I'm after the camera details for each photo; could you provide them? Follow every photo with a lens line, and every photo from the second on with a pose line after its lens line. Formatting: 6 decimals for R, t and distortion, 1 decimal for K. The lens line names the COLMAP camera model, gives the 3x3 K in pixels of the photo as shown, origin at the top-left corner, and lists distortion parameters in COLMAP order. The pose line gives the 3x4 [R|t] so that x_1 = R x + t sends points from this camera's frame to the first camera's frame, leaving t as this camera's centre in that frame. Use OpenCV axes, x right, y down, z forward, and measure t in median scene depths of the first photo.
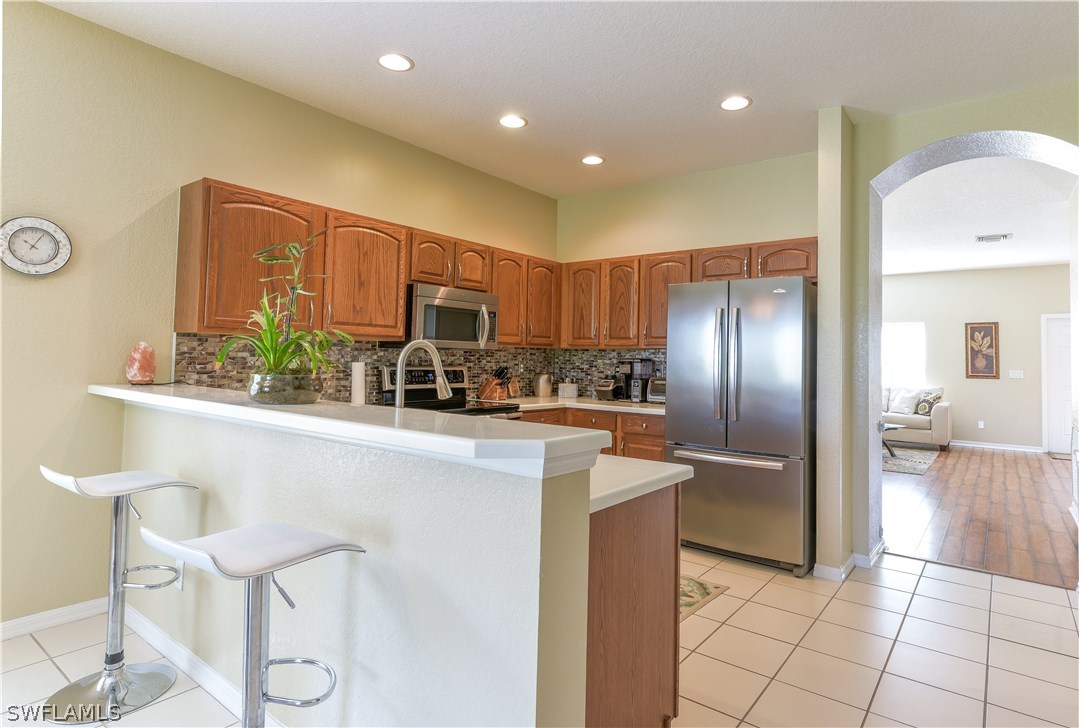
lens RADIAL K [[588.4, 0, 542.3], [0, 588.4, 333.8], [0, 0, 1]] dist [0.014507, -0.000237]
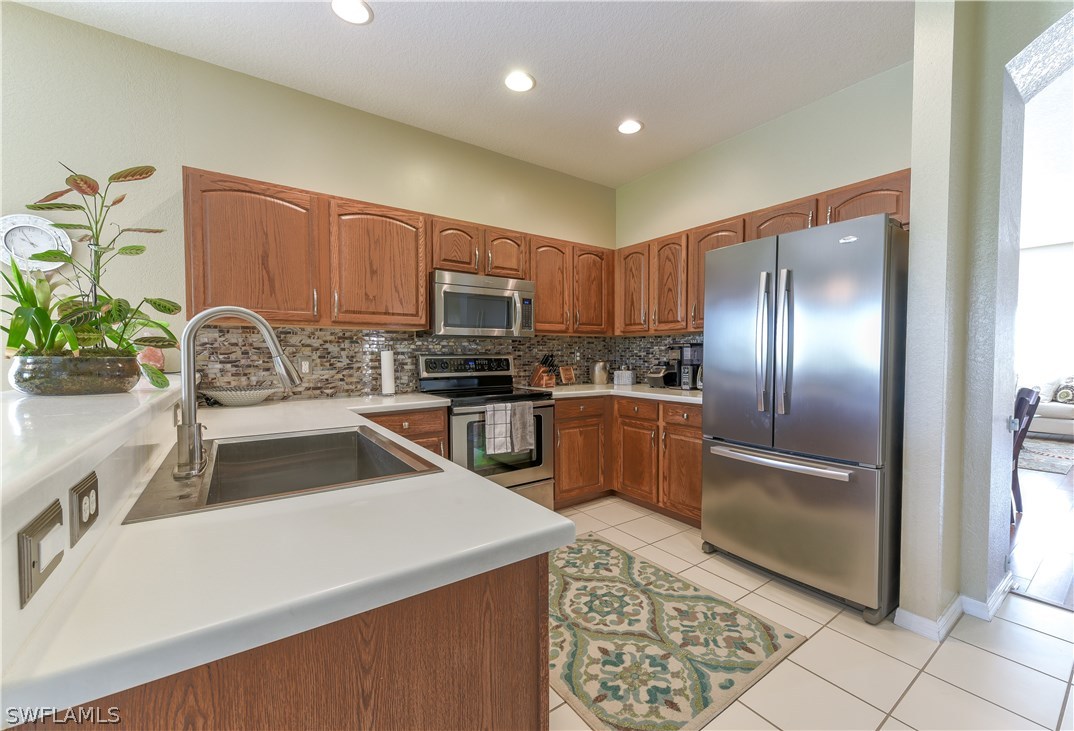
lens RADIAL K [[437.8, 0, 557.1], [0, 437.8, 365.8], [0, 0, 1]] dist [0.006917, -0.000284]
pose [[0.963338, -0.012692, -0.267991, 0.150901], [0.030366, 0.997620, 0.061907, 0.029392], [0.266567, -0.067775, 0.961430, 0.280816]]
